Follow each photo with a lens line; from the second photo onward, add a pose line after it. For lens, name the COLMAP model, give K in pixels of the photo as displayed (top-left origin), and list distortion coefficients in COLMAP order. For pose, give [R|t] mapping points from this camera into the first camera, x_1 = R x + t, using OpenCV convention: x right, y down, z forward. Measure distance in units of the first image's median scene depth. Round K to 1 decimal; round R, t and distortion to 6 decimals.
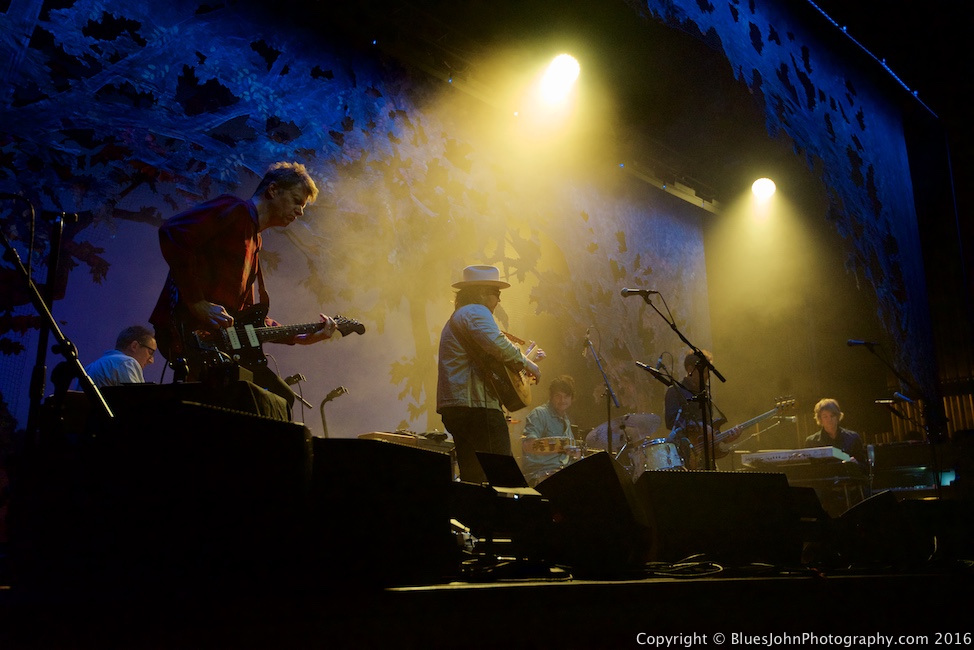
lens RADIAL K [[930.3, 0, 487.0], [0, 930.3, 325.0], [0, 0, 1]] dist [0.026809, 0.004787]
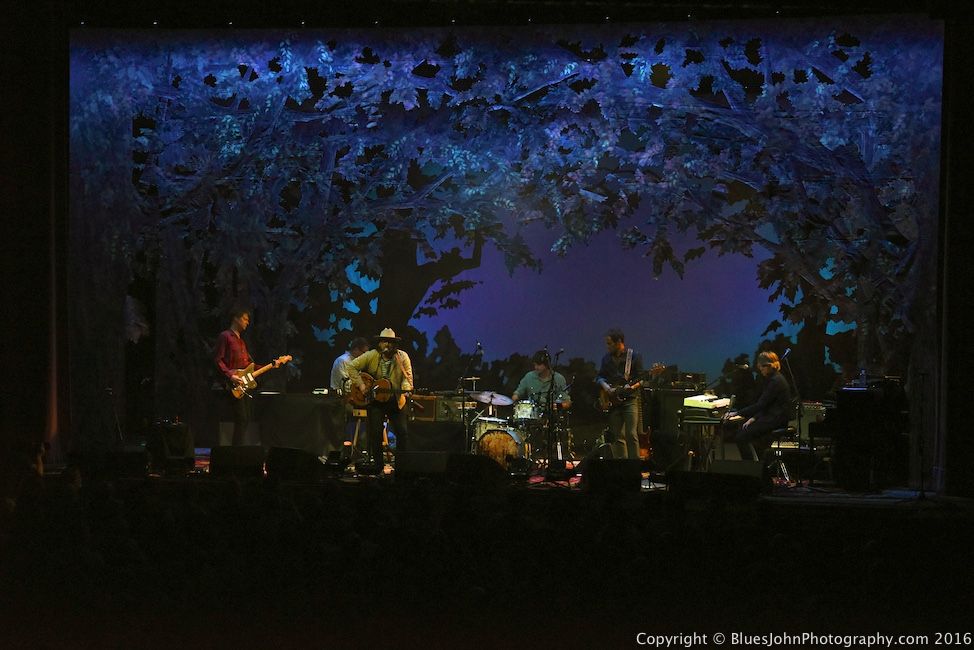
lens RADIAL K [[2921.1, 0, 487.0], [0, 2921.1, 325.0], [0, 0, 1]] dist [0.453300, 0.495882]
pose [[0.409014, 0.037280, -0.911766, 3.910351], [0.219001, 0.965954, 0.137738, -0.592213], [0.885859, -0.256014, 0.386924, -0.846194]]
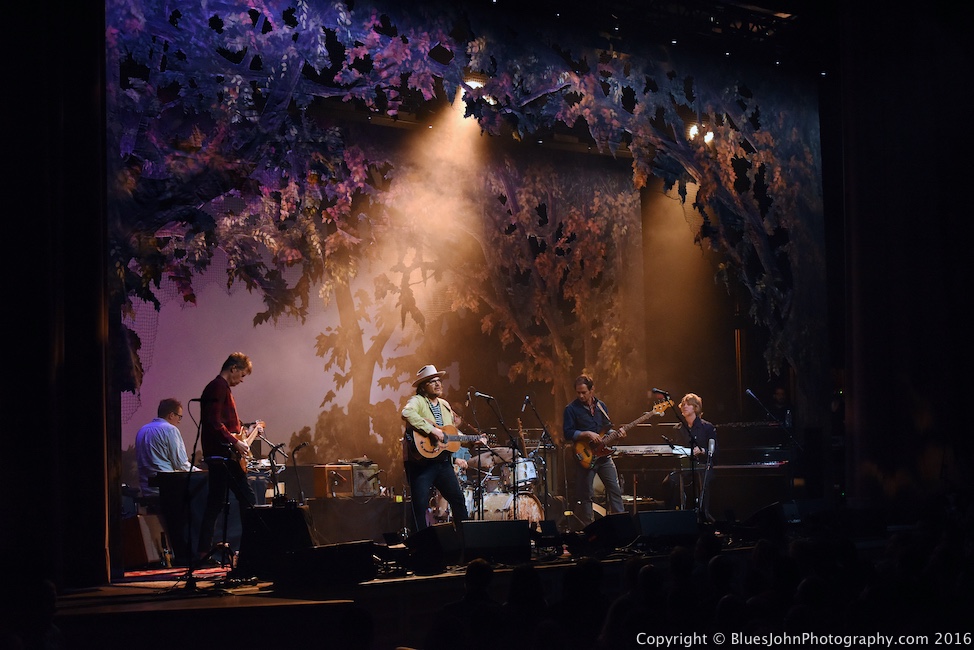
lens RADIAL K [[1950.1, 0, 487.0], [0, 1950.1, 325.0], [0, 0, 1]] dist [-0.092244, 0.195370]
pose [[0.999818, -0.013658, 0.013304, 0.074712], [0.010891, 0.981830, 0.189448, -0.505737], [-0.015649, -0.189269, 0.981801, -1.486632]]
